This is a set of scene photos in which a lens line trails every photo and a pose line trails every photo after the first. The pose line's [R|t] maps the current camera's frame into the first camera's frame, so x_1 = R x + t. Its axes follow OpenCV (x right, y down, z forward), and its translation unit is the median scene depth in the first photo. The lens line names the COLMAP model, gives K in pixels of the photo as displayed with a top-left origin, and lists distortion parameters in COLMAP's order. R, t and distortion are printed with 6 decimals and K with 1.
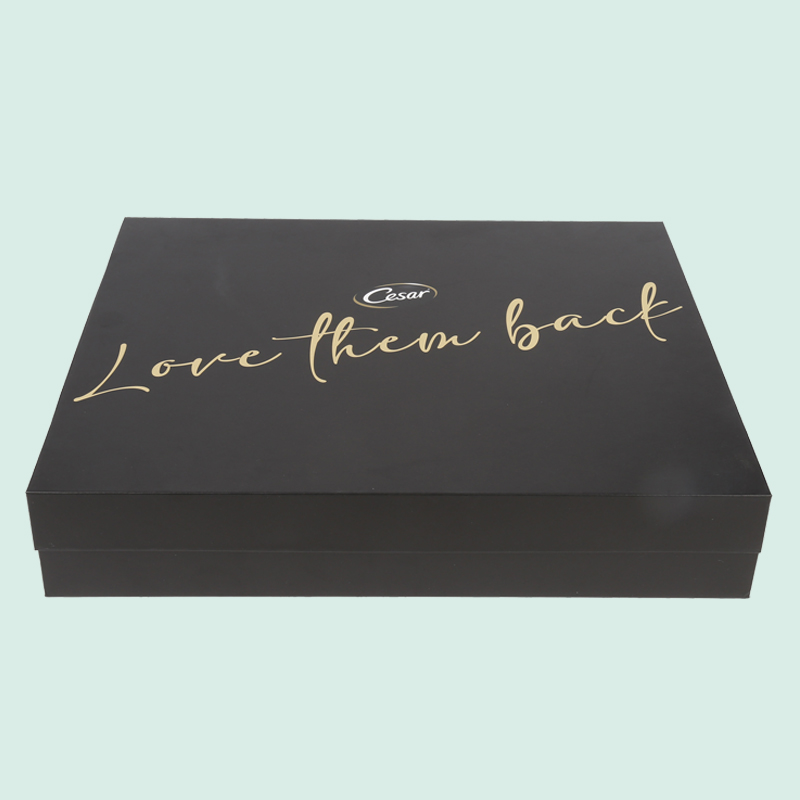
lens RADIAL K [[1240.1, 0, 391.6], [0, 1240.1, 398.5], [0, 0, 1]] dist [0.015590, 0.000000]
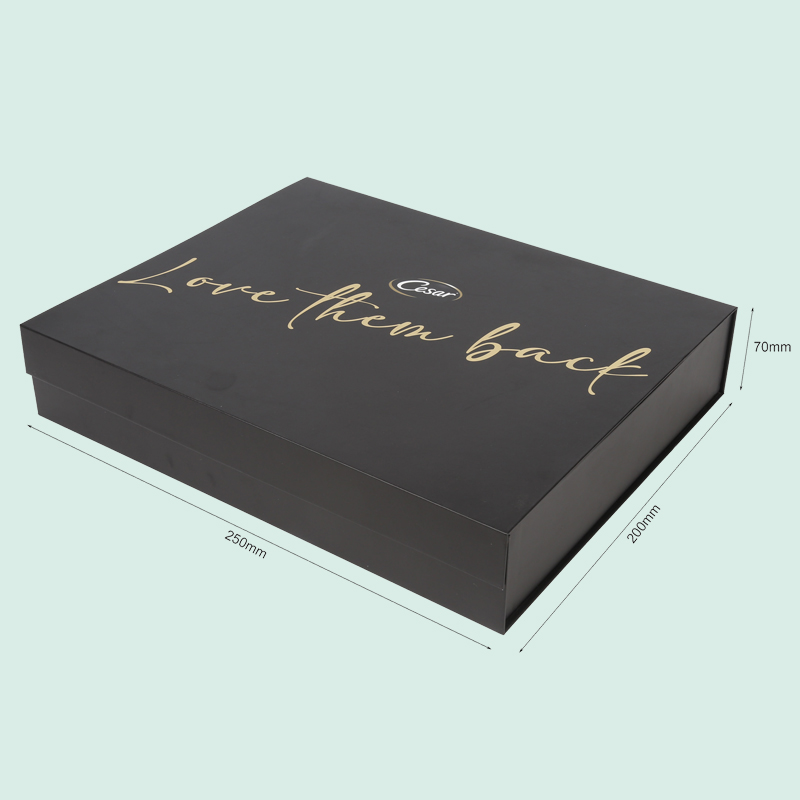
lens RADIAL K [[1225.4, 0, 402.2], [0, 1225.4, 400.4], [0, 0, 1]] dist [-0.011024, 0.000000]
pose [[0.813841, 0.314266, -0.488774, 0.576084], [-0.332186, 0.941757, 0.052408, -0.042072], [0.476776, 0.119712, 0.870835, 0.053896]]
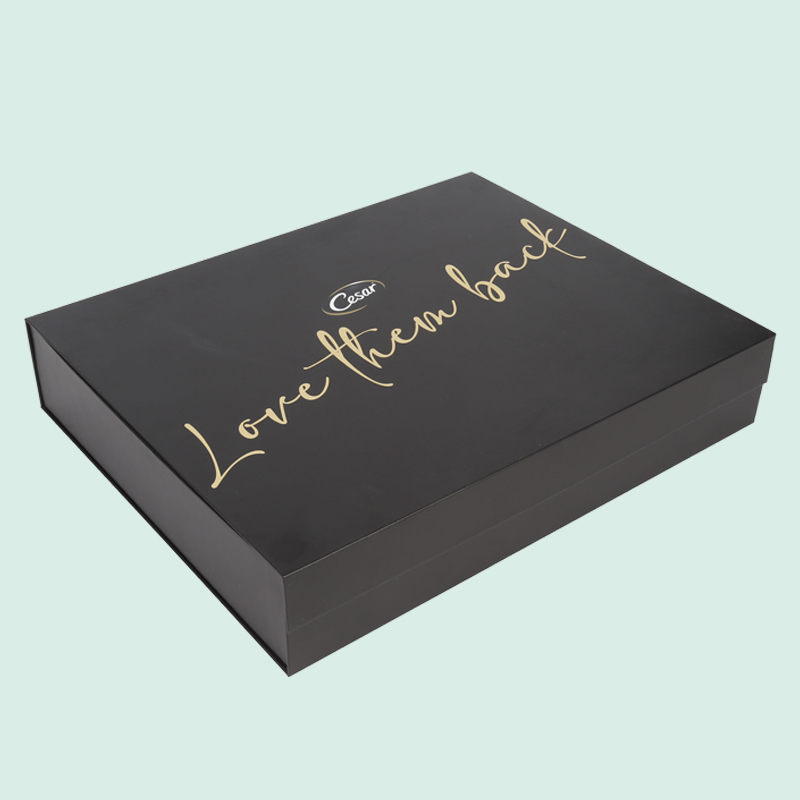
lens RADIAL K [[1225.4, 0, 403.4], [0, 1225.4, 399.7], [0, 0, 1]] dist [-0.011024, 0.000000]
pose [[0.797642, -0.351191, 0.490339, -0.526876], [0.346942, 0.932183, 0.103274, -0.099068], [-0.493355, 0.087743, 0.865391, 0.090759]]
